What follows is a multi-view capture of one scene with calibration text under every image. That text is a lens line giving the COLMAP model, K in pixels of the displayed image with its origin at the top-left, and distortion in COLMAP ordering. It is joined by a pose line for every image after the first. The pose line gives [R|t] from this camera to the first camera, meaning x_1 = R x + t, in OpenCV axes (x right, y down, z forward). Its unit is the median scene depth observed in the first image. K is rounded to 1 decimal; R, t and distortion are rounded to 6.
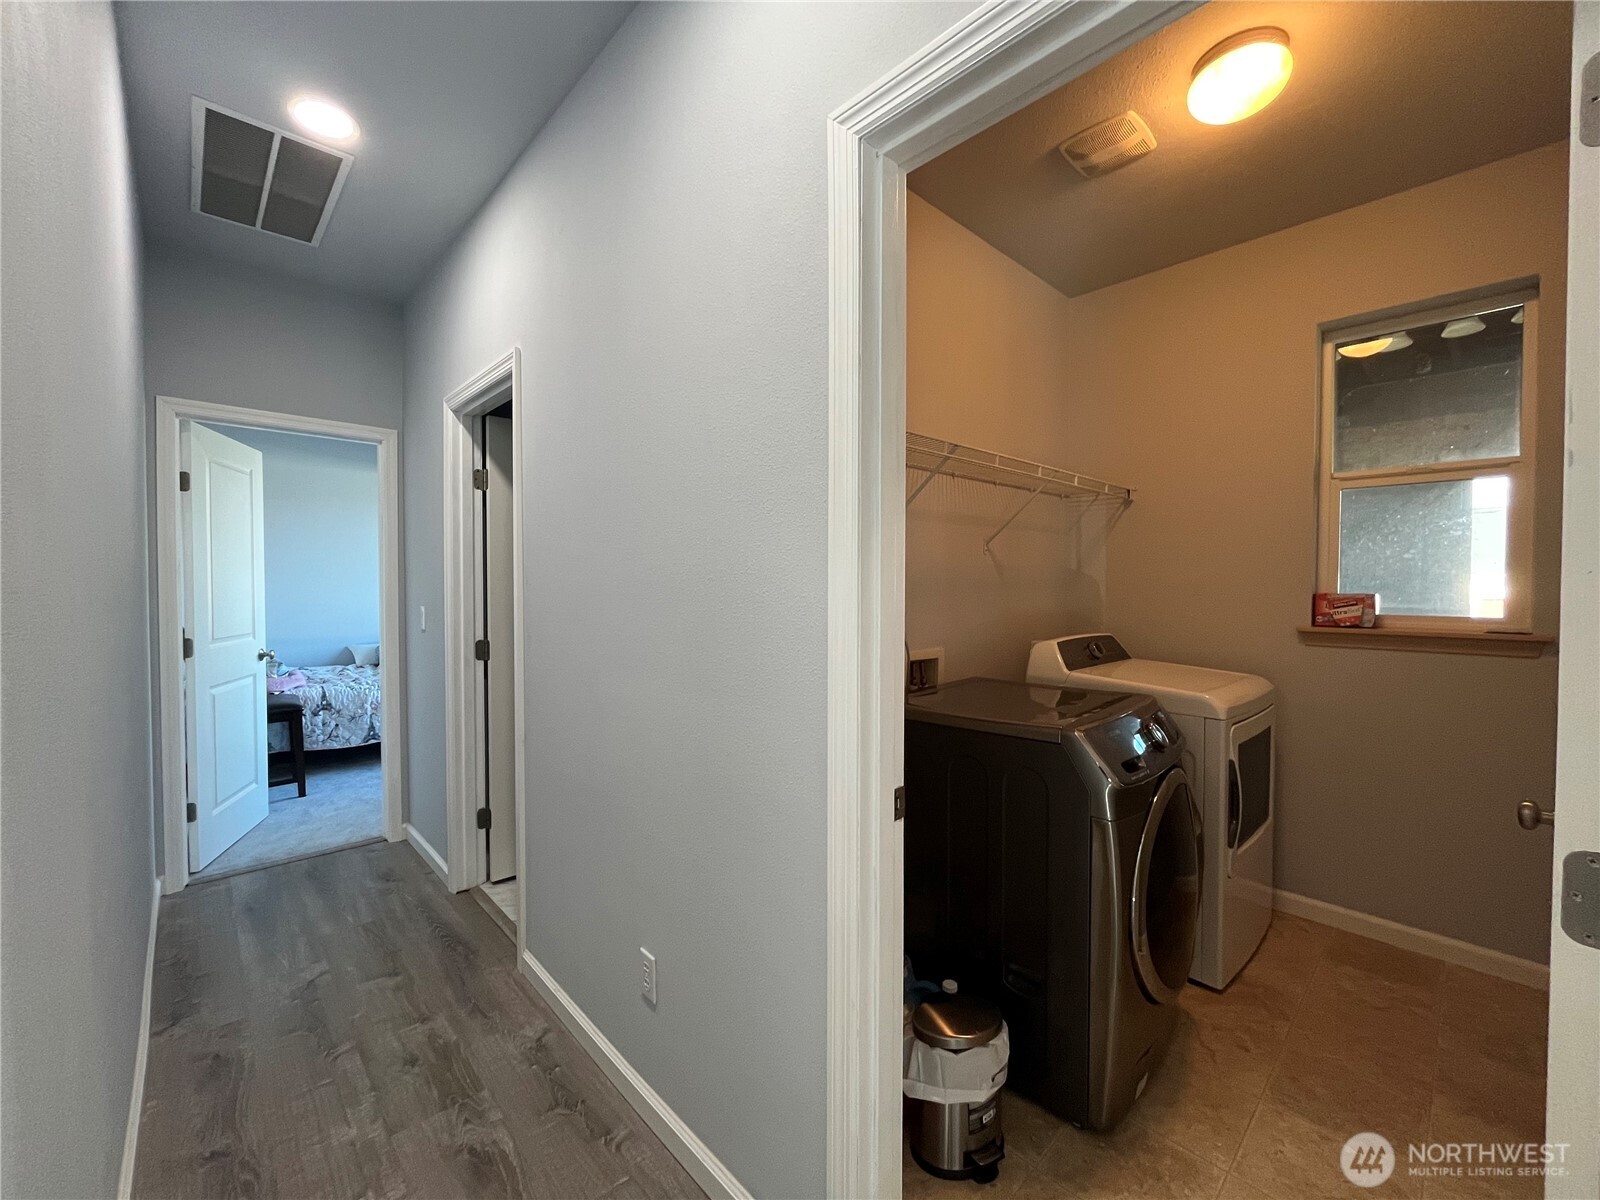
lens RADIAL K [[652.4, 0, 796.5], [0, 652.4, 602.0], [0, 0, 1]] dist [-0.001048, 0.000054]
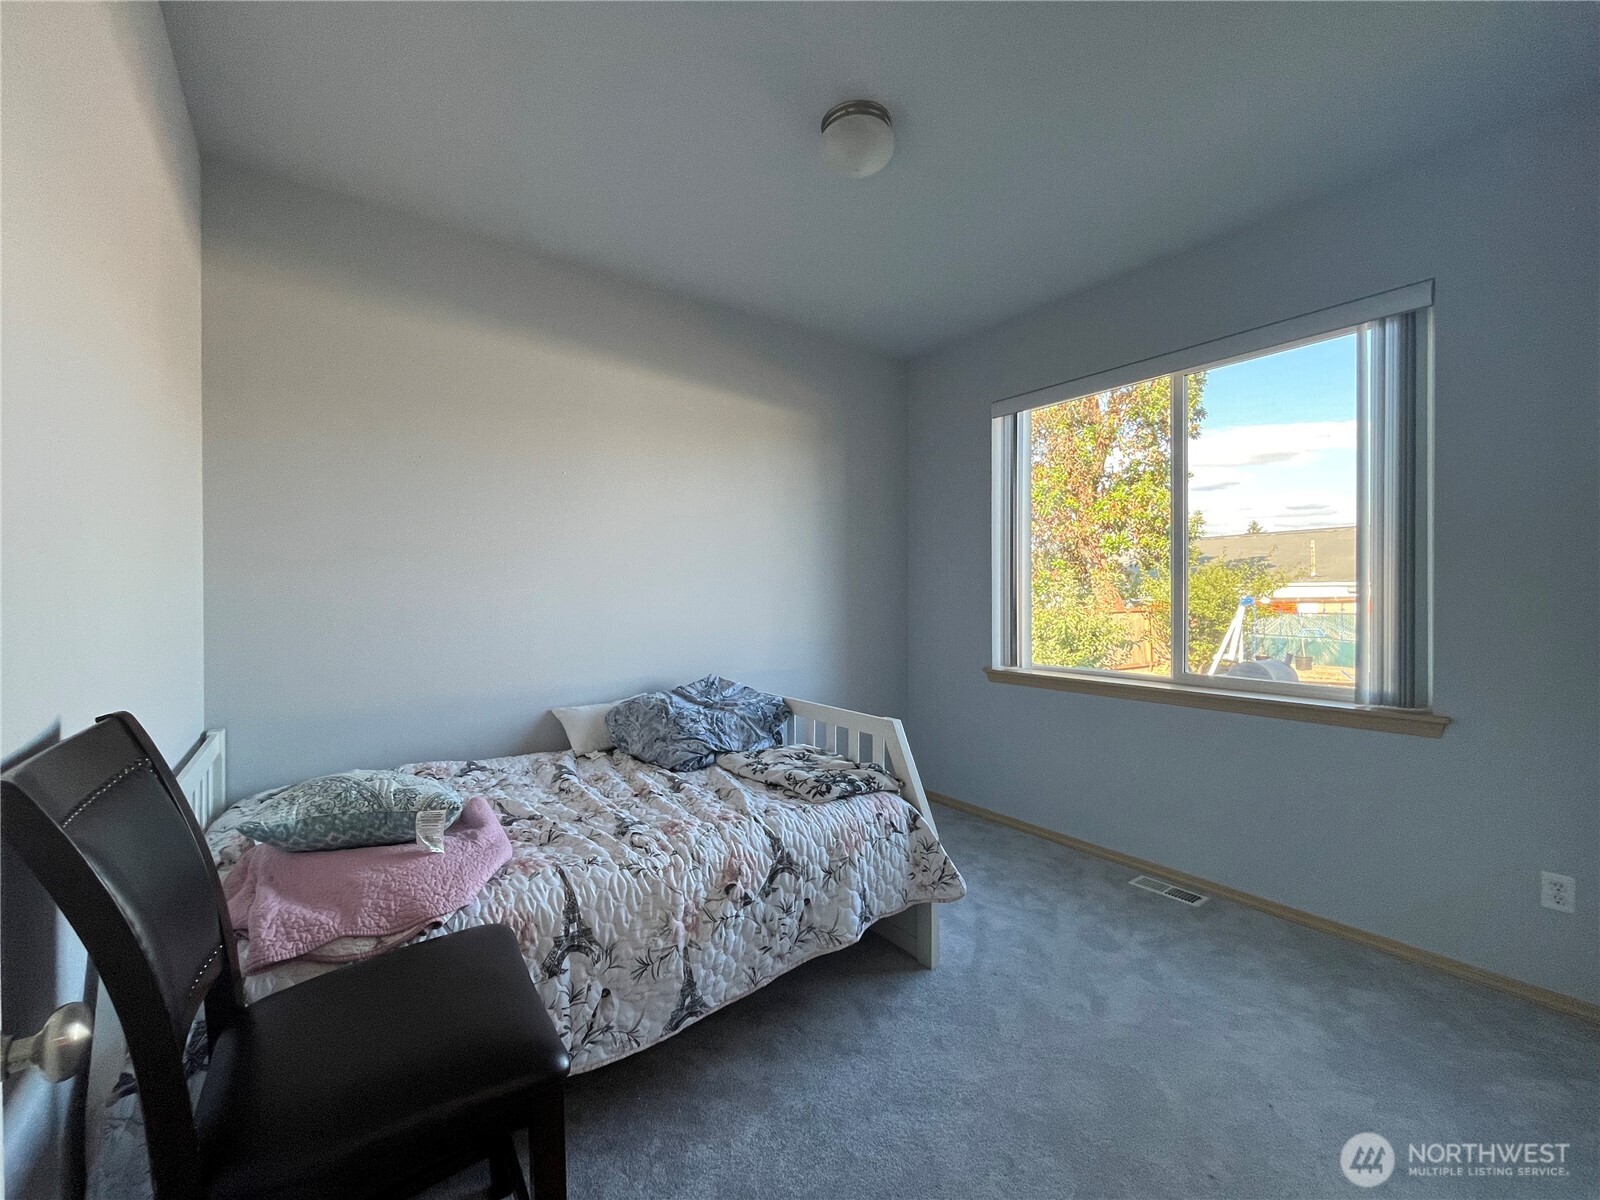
lens RADIAL K [[652.4, 0, 803.4], [0, 652.4, 593.0], [0, 0, 1]] dist [-0.001048, 0.000054]
pose [[0.995848, 0.002014, -0.091007, -0.567942], [-0.003187, 0.999914, -0.012745, -0.014671], [0.090974, 0.012982, 0.995769, 0.664341]]
